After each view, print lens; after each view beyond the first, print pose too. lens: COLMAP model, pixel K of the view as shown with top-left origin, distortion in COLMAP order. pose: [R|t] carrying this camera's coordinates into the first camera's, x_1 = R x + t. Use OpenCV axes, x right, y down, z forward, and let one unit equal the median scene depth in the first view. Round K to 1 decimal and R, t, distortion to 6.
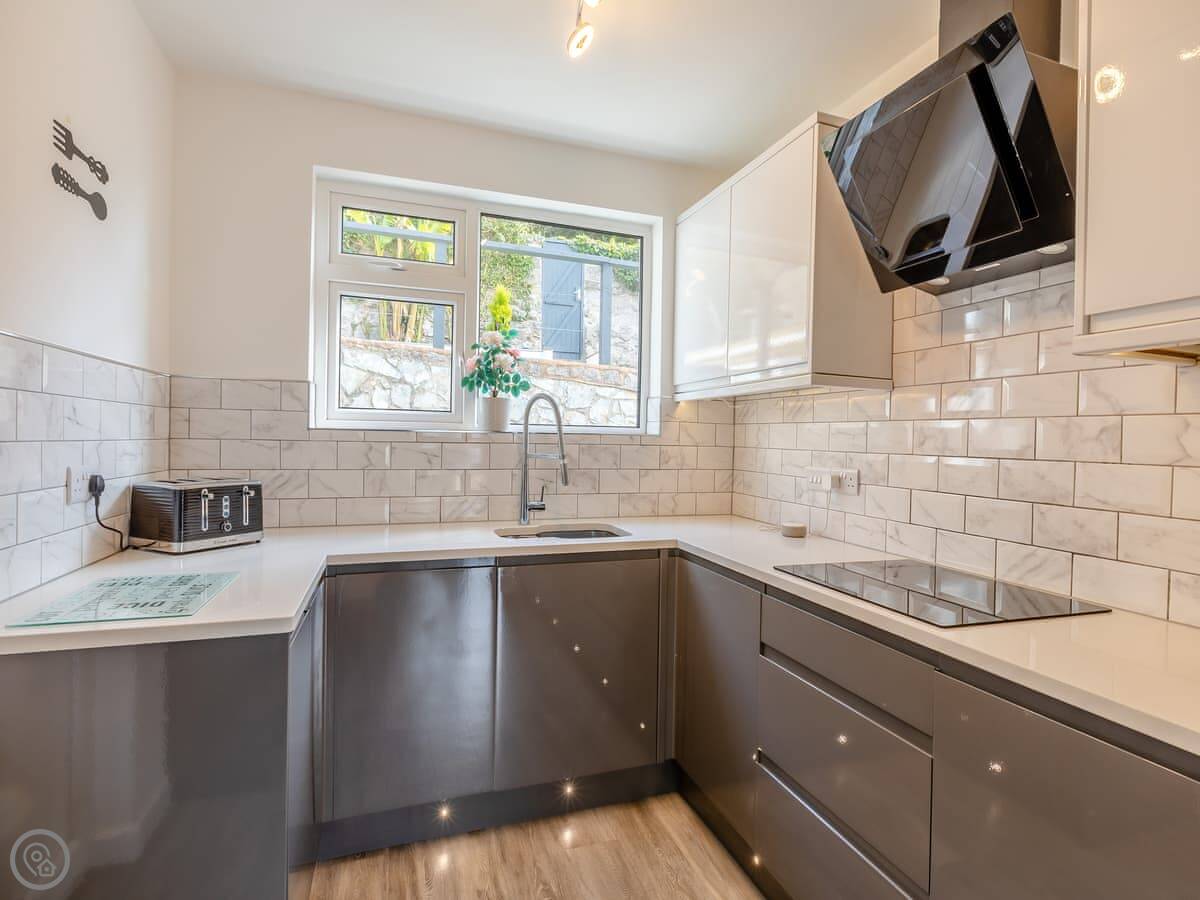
lens RADIAL K [[597.3, 0, 600.3], [0, 597.3, 439.9], [0, 0, 1]] dist [-0.000867, -0.001670]
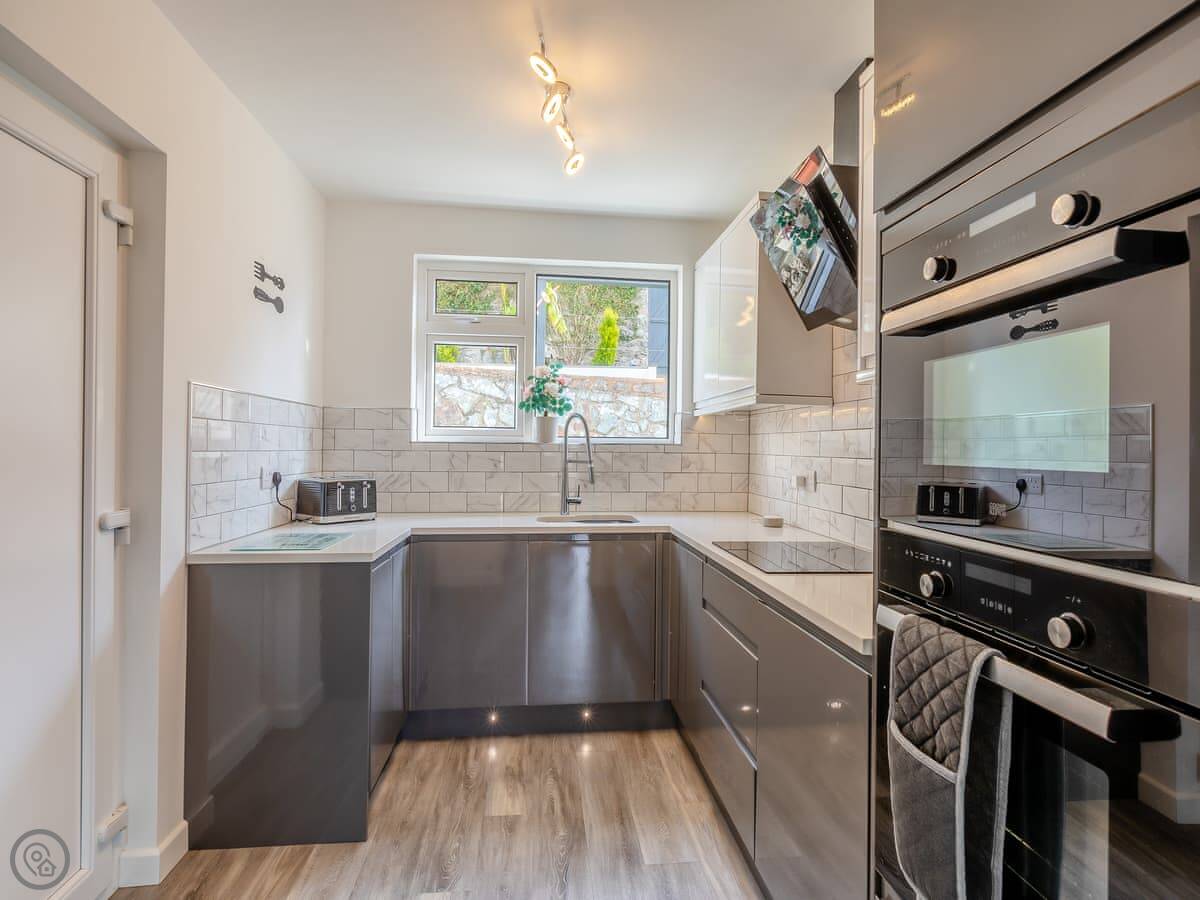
lens RADIAL K [[597.3, 0, 600.3], [0, 597.3, 439.9], [0, 0, 1]] dist [-0.000867, -0.001670]
pose [[0.975056, -0.011332, -0.221668, 0.246868], [0.007083, 0.999776, -0.019952, 0.006798], [0.221844, 0.017885, 0.974918, -0.256903]]
